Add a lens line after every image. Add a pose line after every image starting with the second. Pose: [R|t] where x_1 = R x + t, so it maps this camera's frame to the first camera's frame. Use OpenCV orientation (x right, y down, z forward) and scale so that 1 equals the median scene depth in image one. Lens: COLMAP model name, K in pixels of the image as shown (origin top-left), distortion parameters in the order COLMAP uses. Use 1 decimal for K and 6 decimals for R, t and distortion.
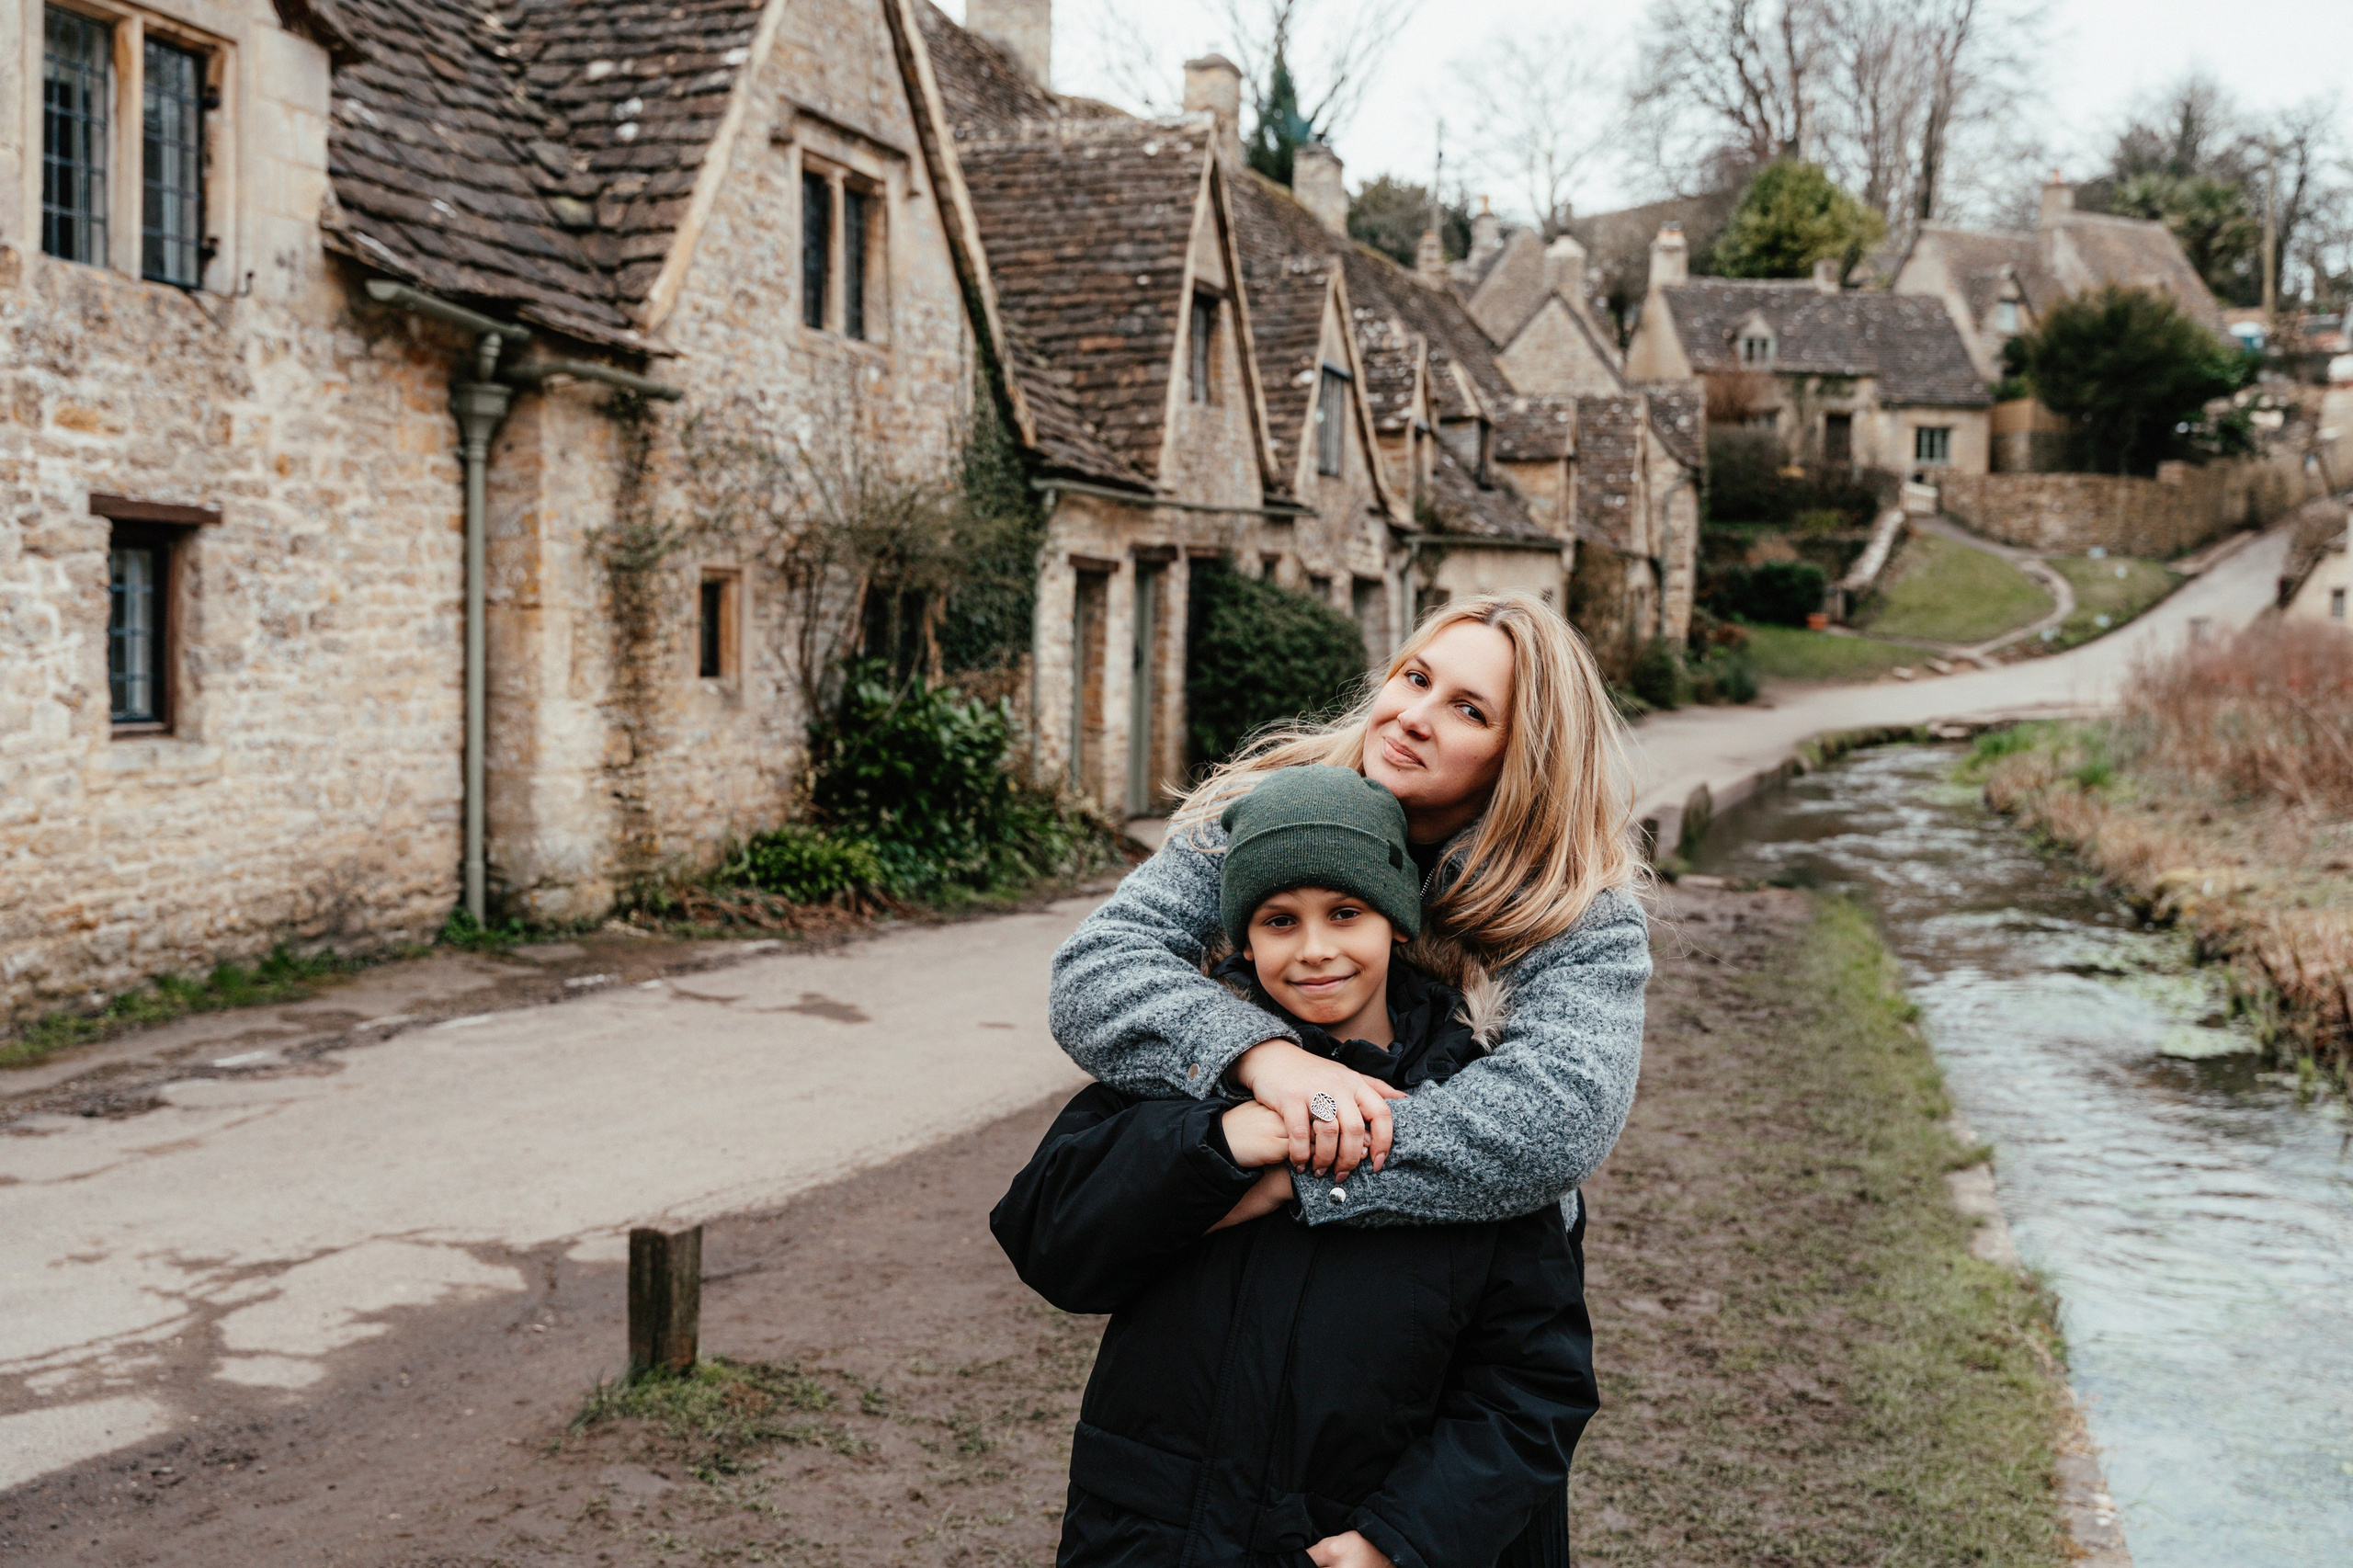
lens RADIAL K [[2476.1, 0, 1126.7], [0, 2476.1, 780.2], [0, 0, 1]] dist [-0.015141, 0.008971]
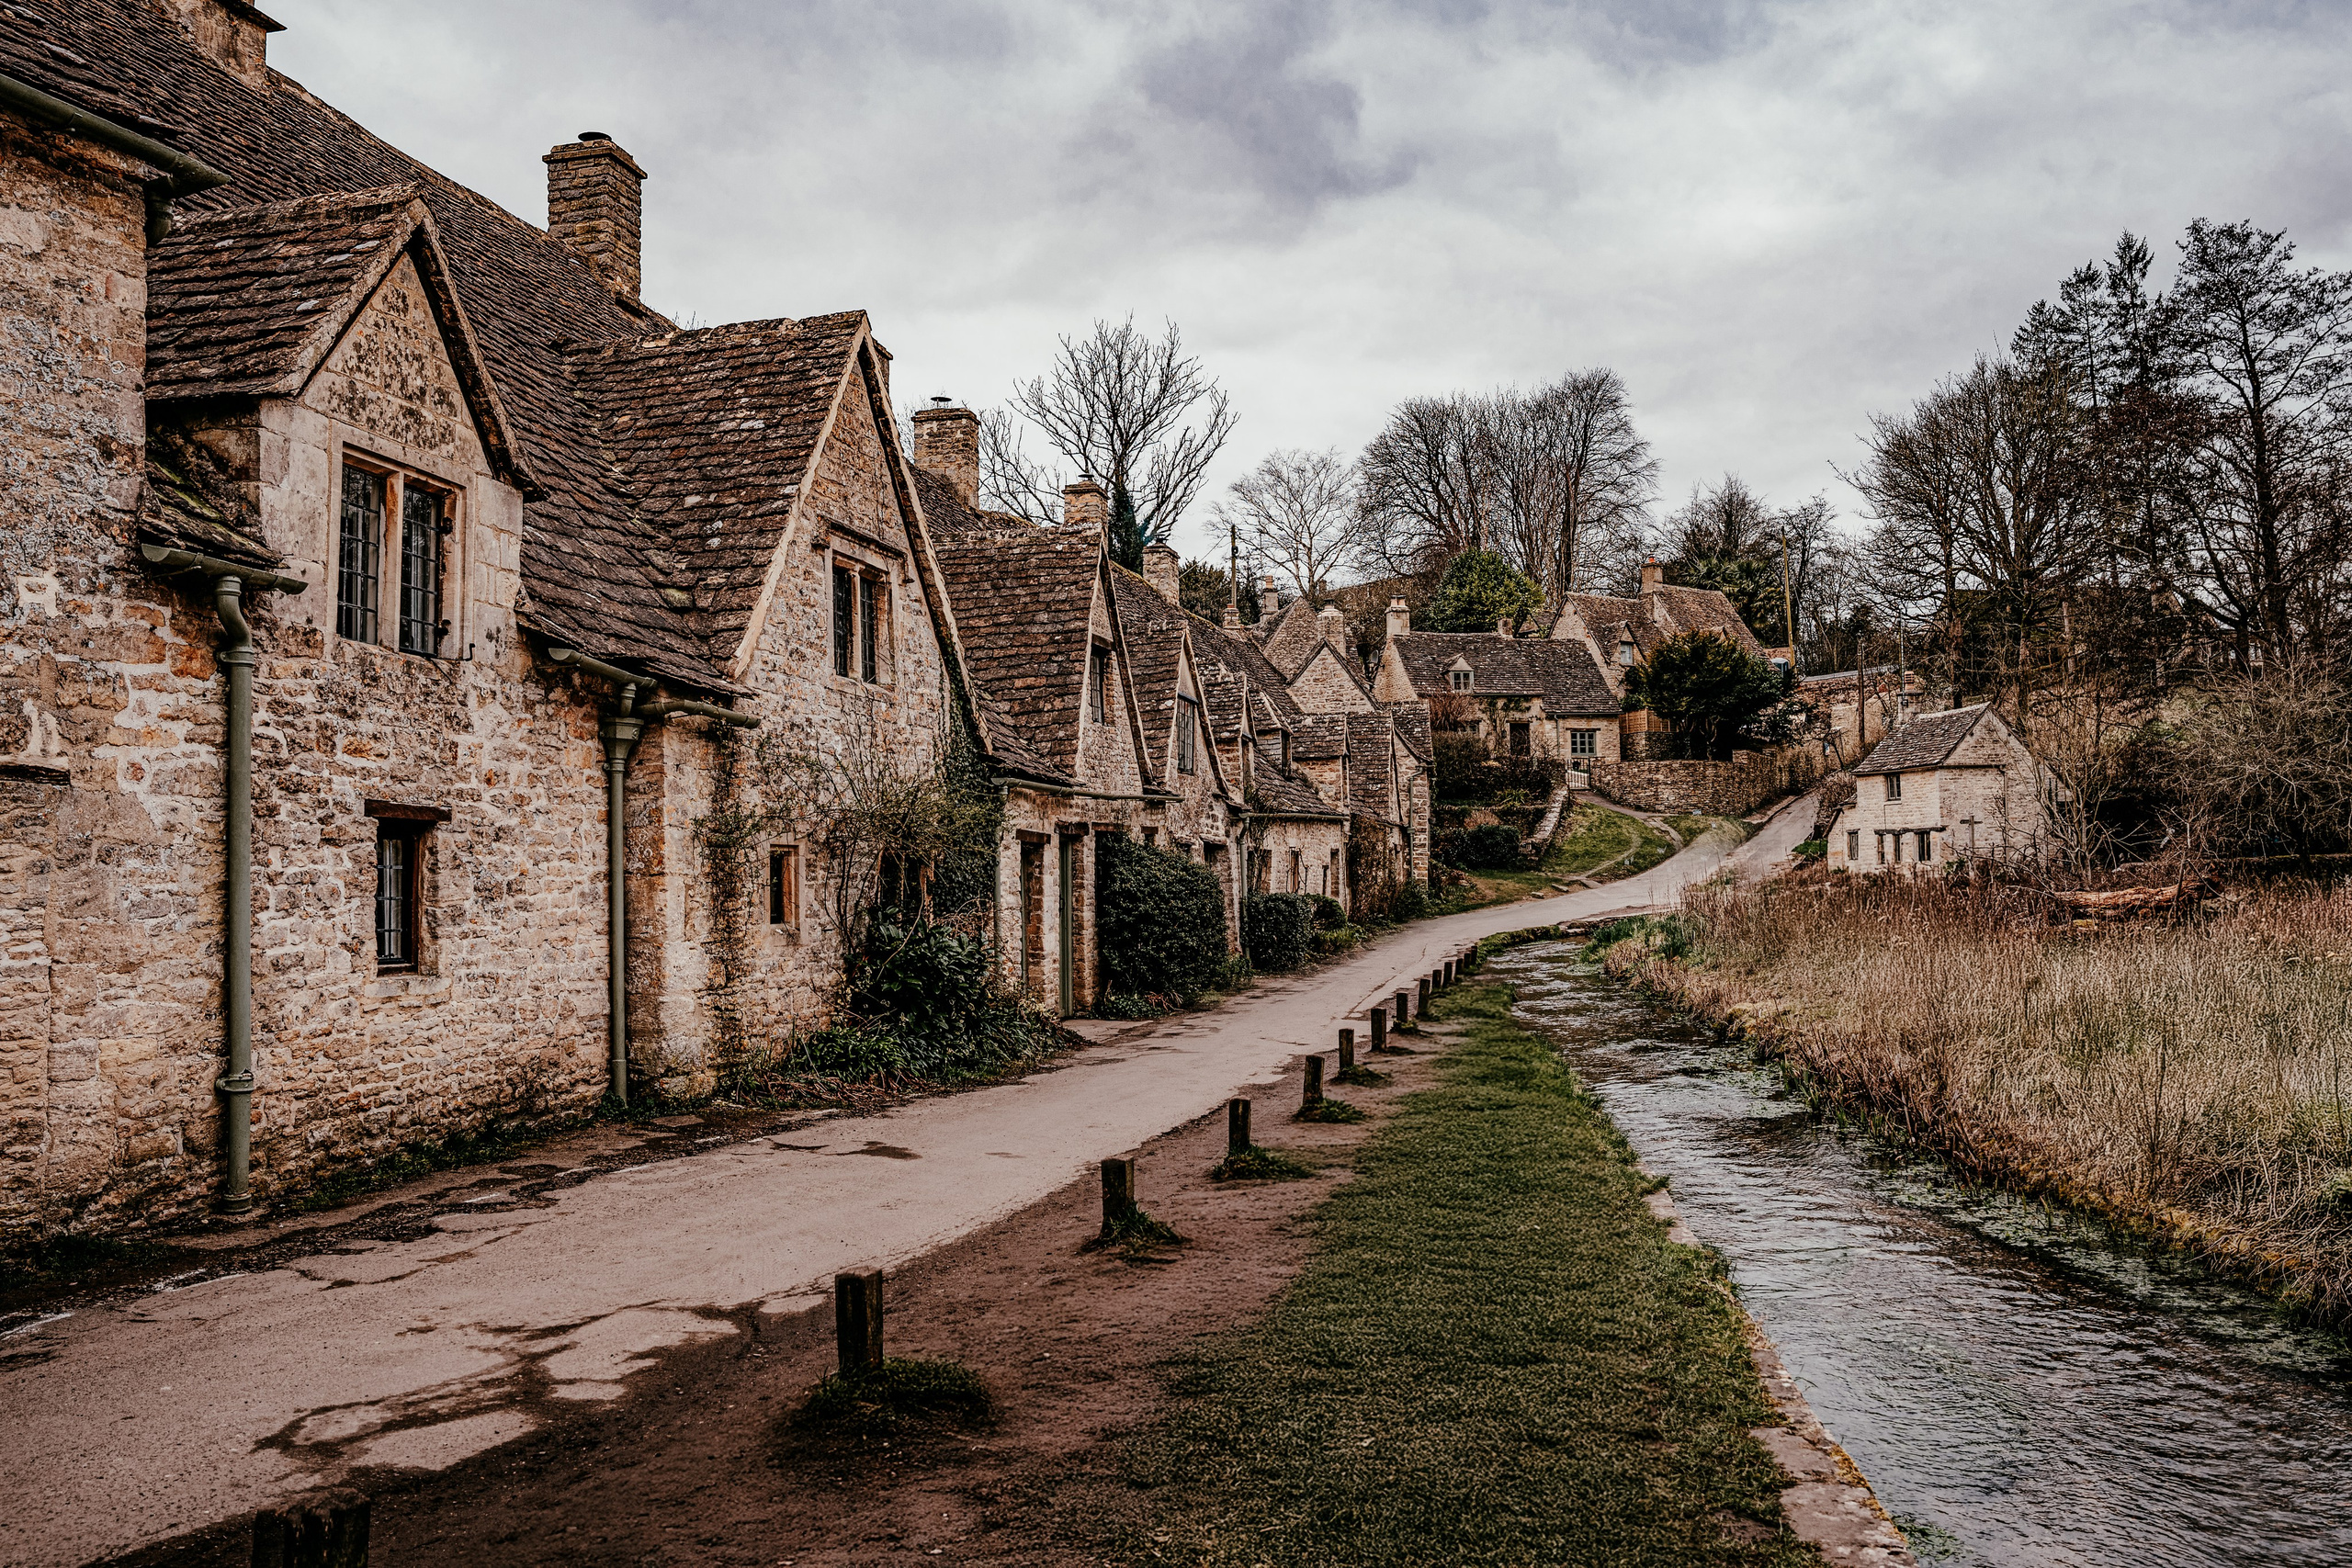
lens RADIAL K [[1802.7, 0, 1229.4], [0, 1802.7, 814.8], [0, 0, 1]] dist [-0.156222, 0.109822]
pose [[0.992320, -0.030547, 0.119865, -0.028913], [0.042617, 0.994129, -0.099455, 0.007564], [-0.116124, 0.103799, 0.987796, -0.026546]]
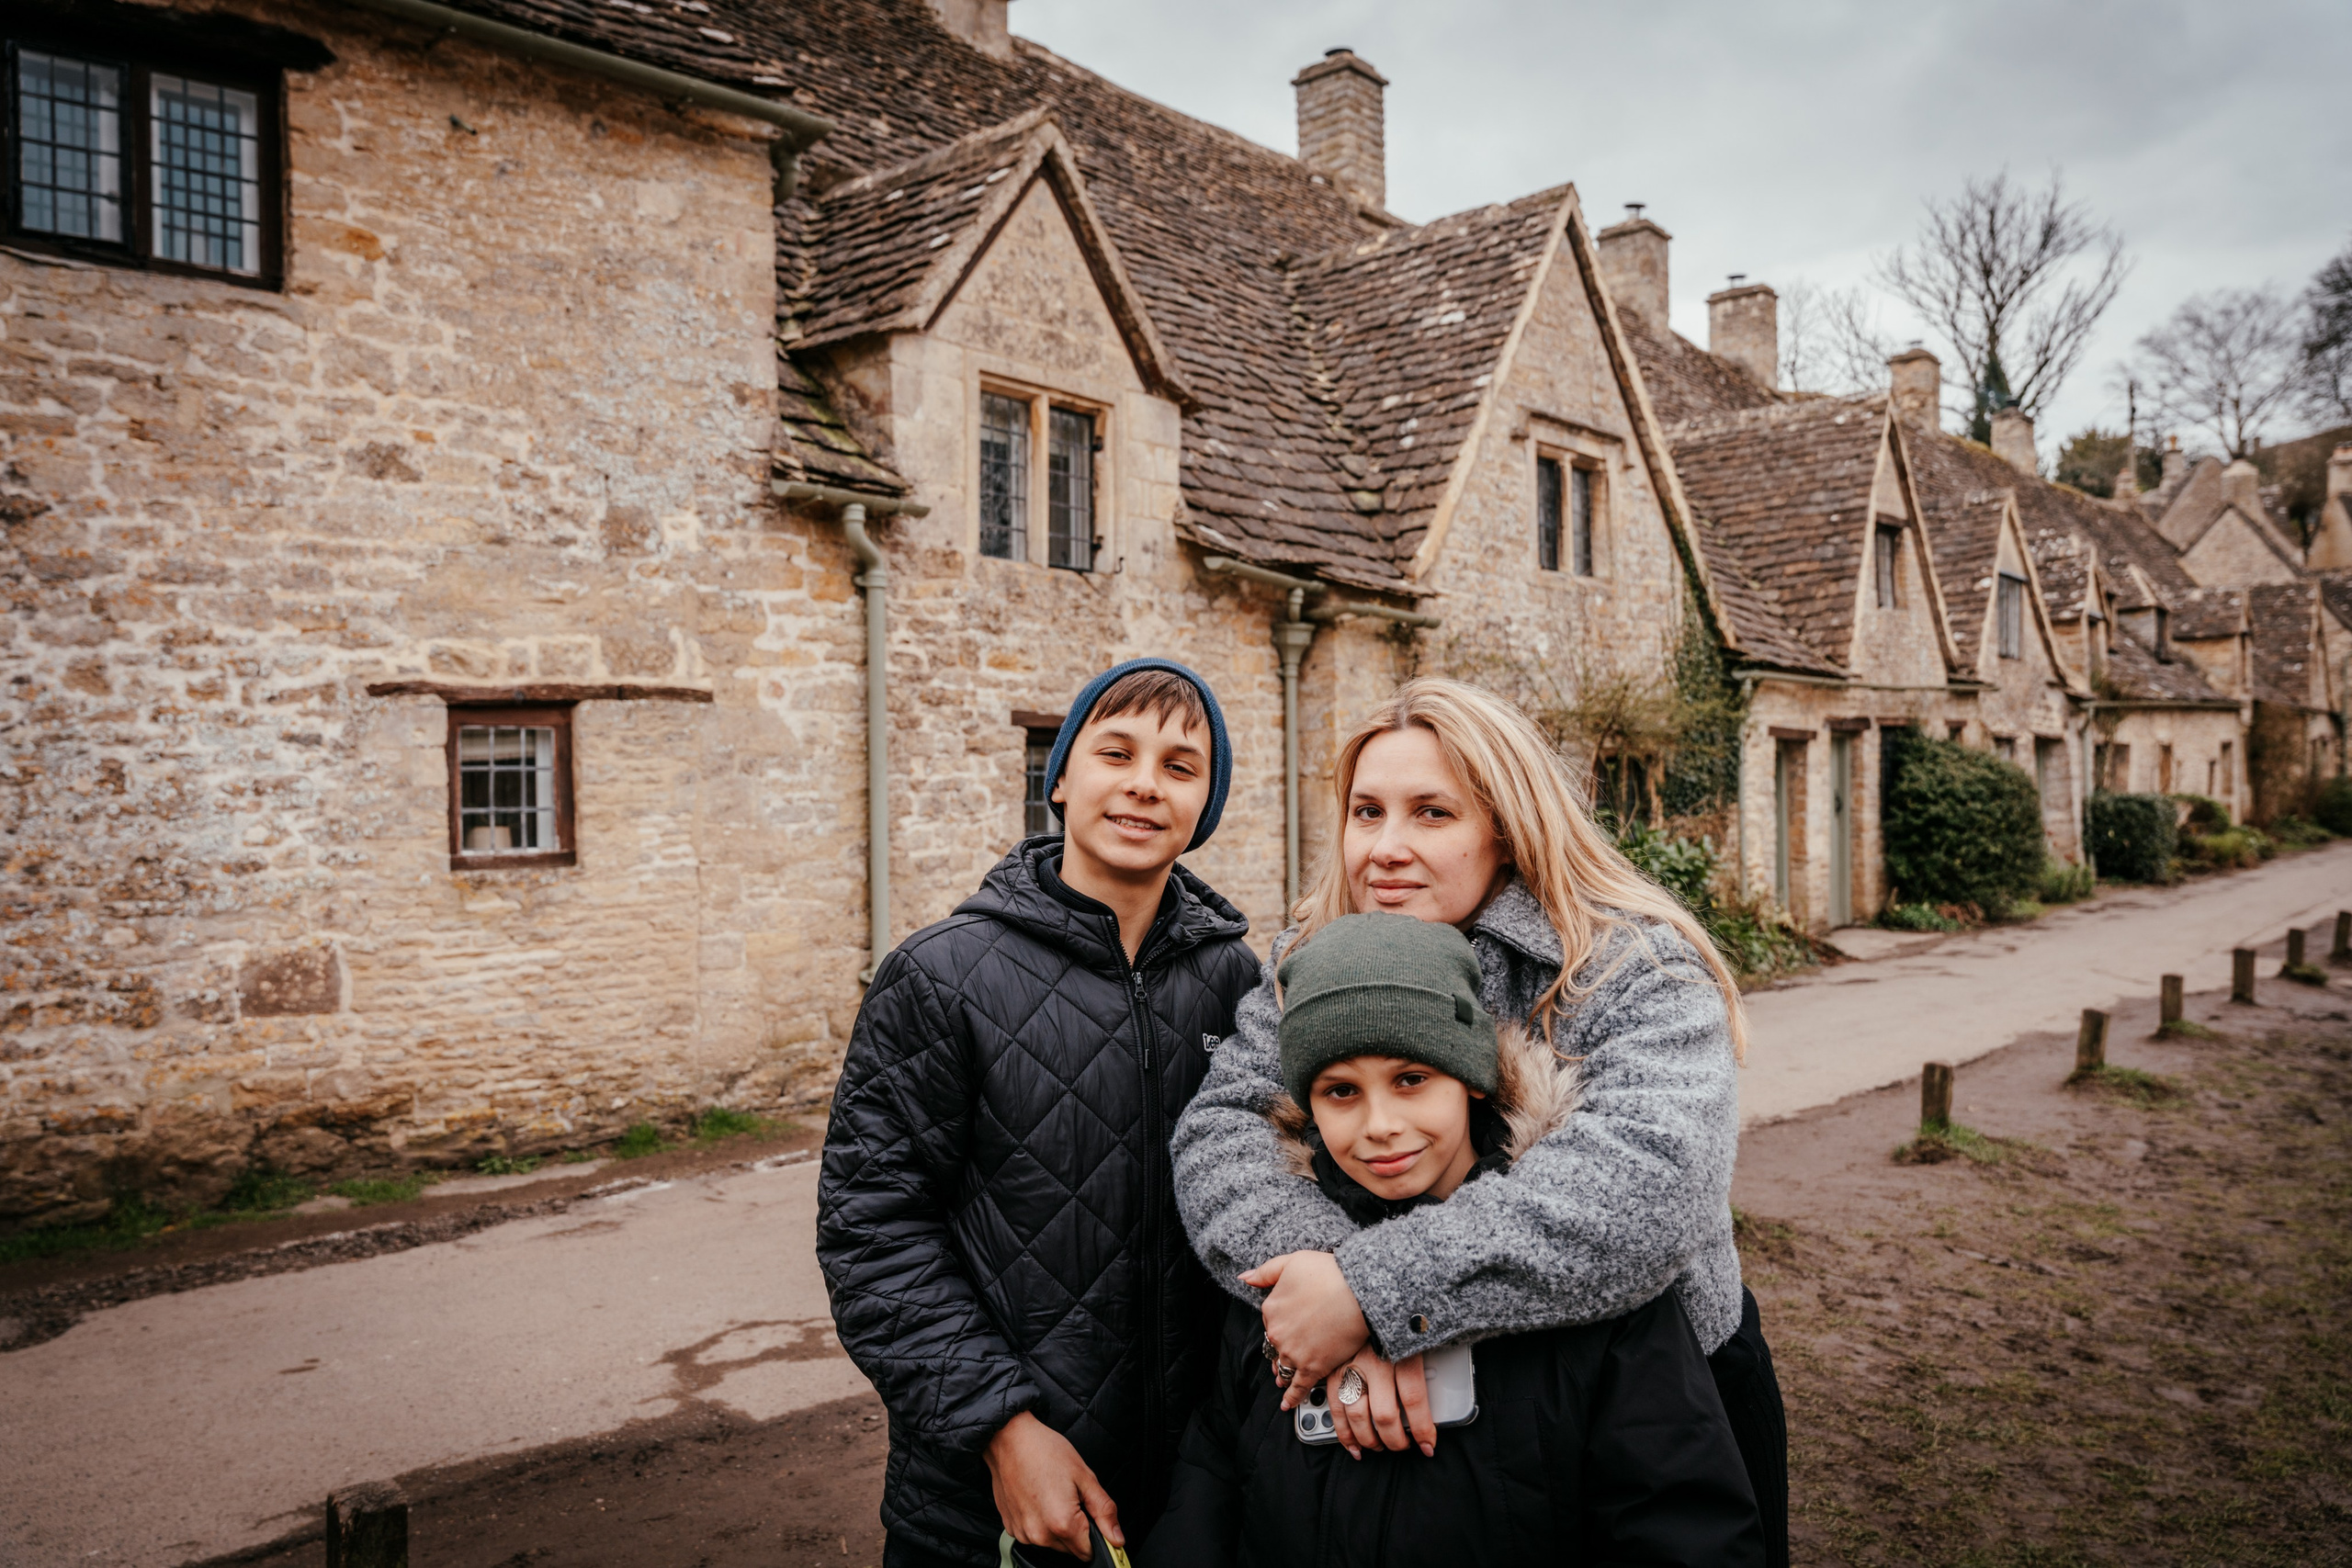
lens RADIAL K [[1689.6, 0, 1176.0], [0, 1689.6, 784.0], [0, 0, 1]] dist [-0.001958, -0.012205]
pose [[0.919173, -0.030735, -0.392653, 0.042808], [0.004044, 0.997634, -0.068624, -0.000713], [0.393833, 0.061489, 0.917123, 0.060972]]
